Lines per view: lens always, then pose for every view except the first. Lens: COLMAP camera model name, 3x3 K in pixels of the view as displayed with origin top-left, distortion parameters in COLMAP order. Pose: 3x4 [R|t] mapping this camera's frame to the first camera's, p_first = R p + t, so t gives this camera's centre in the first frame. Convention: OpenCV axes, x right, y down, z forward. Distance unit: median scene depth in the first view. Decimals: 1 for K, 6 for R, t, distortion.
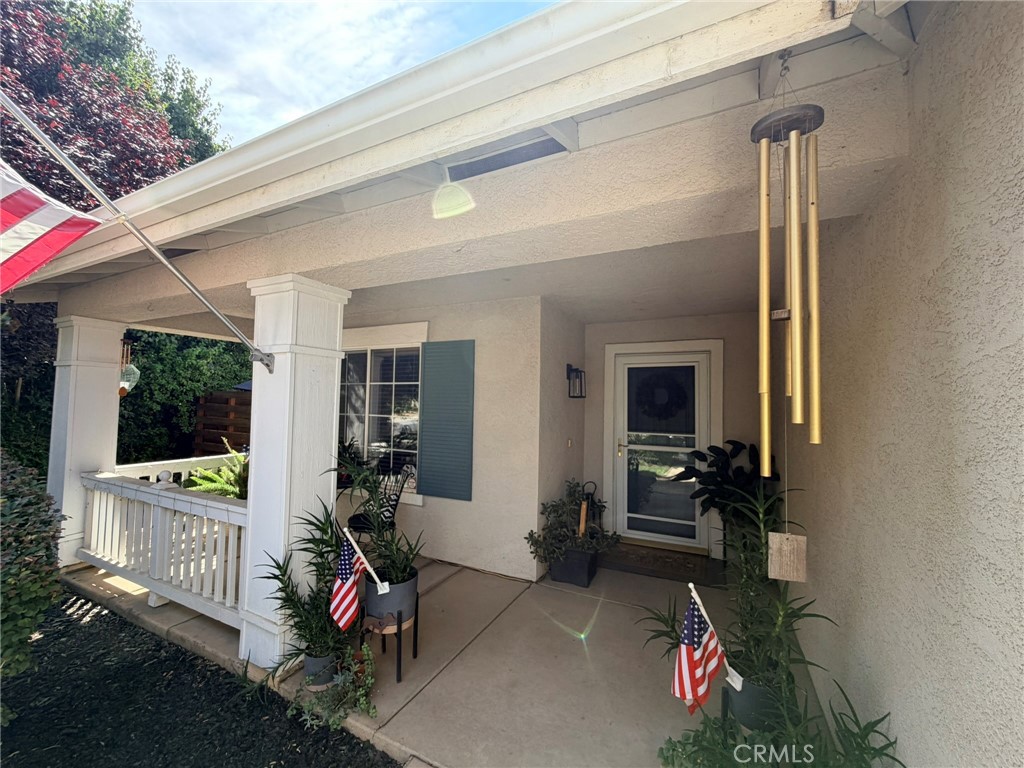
lens RADIAL K [[406.5, 0, 508.4], [0, 406.5, 385.4], [0, 0, 1]] dist [-0.002151, 0.000048]
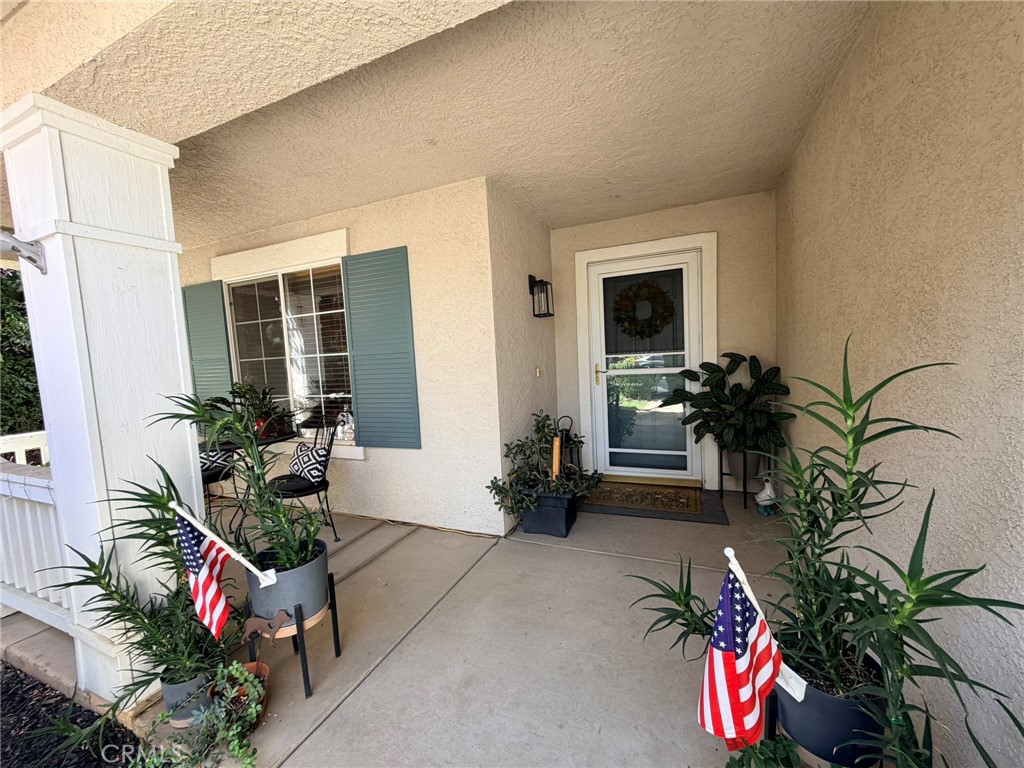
lens RADIAL K [[406.5, 0, 508.4], [0, 406.5, 385.4], [0, 0, 1]] dist [-0.002151, 0.000048]
pose [[0.995998, -0.074634, 0.049173, 0.058117], [0.068051, 0.989930, 0.124128, 0.075149], [-0.057942, -0.120285, 0.991047, 0.212916]]
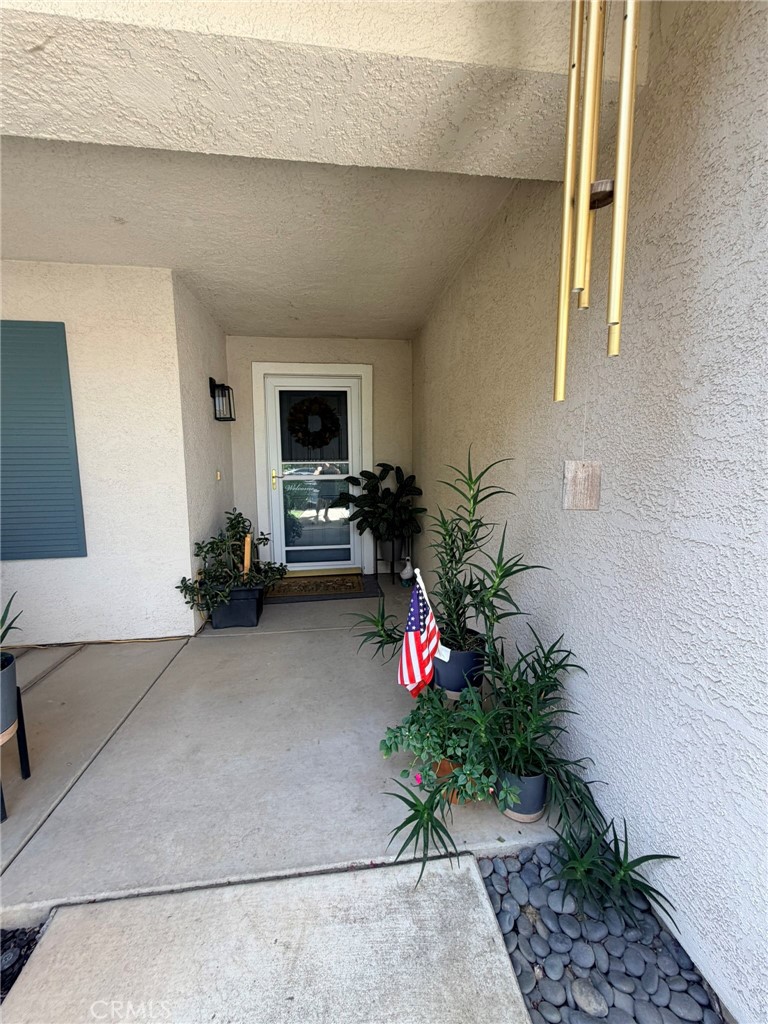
lens RADIAL K [[406.5, 0, 382.3], [0, 406.5, 509.7], [0, 0, 1]] dist [-0.002151, 0.000048]
pose [[0.827027, -0.092444, 0.554509, -0.053205], [-0.001689, 0.985973, 0.166894, 0.087391], [-0.562159, -0.138962, 0.815271, 0.133583]]
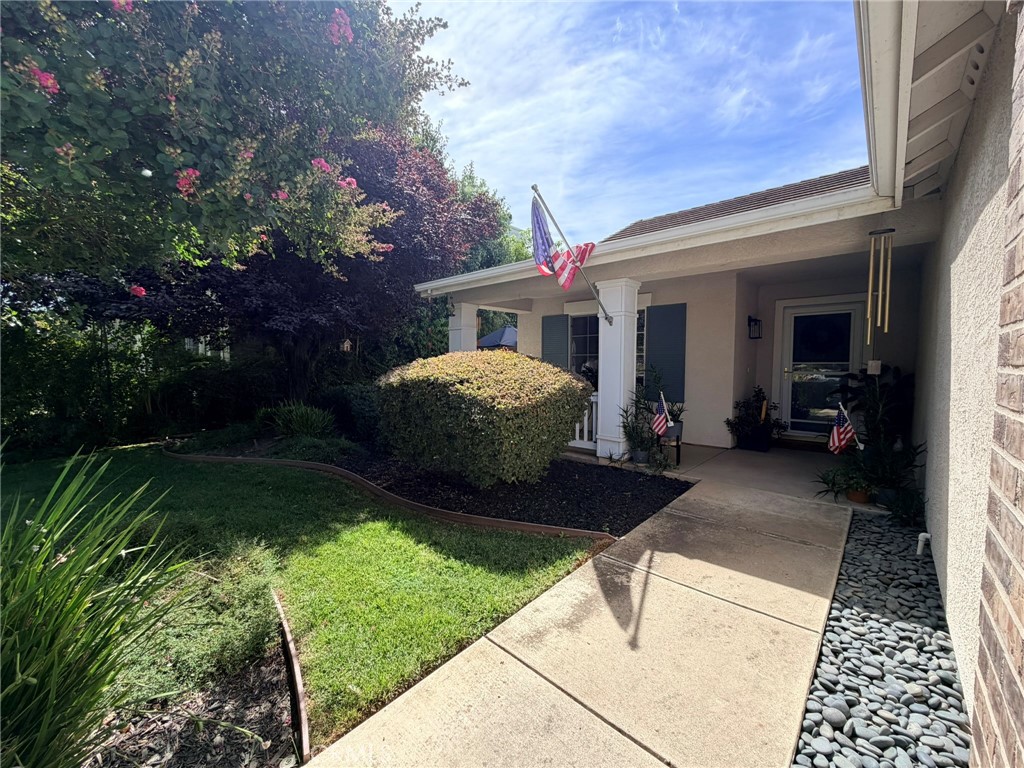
lens RADIAL K [[406.5, 0, 508.4], [0, 406.5, 385.4], [0, 0, 1]] dist [-0.002151, 0.000048]
pose [[0.960710, -0.002445, -0.277544, -0.343900], [0.029003, 0.995371, 0.091626, 0.047026], [0.276036, -0.096076, 0.956333, -0.818753]]
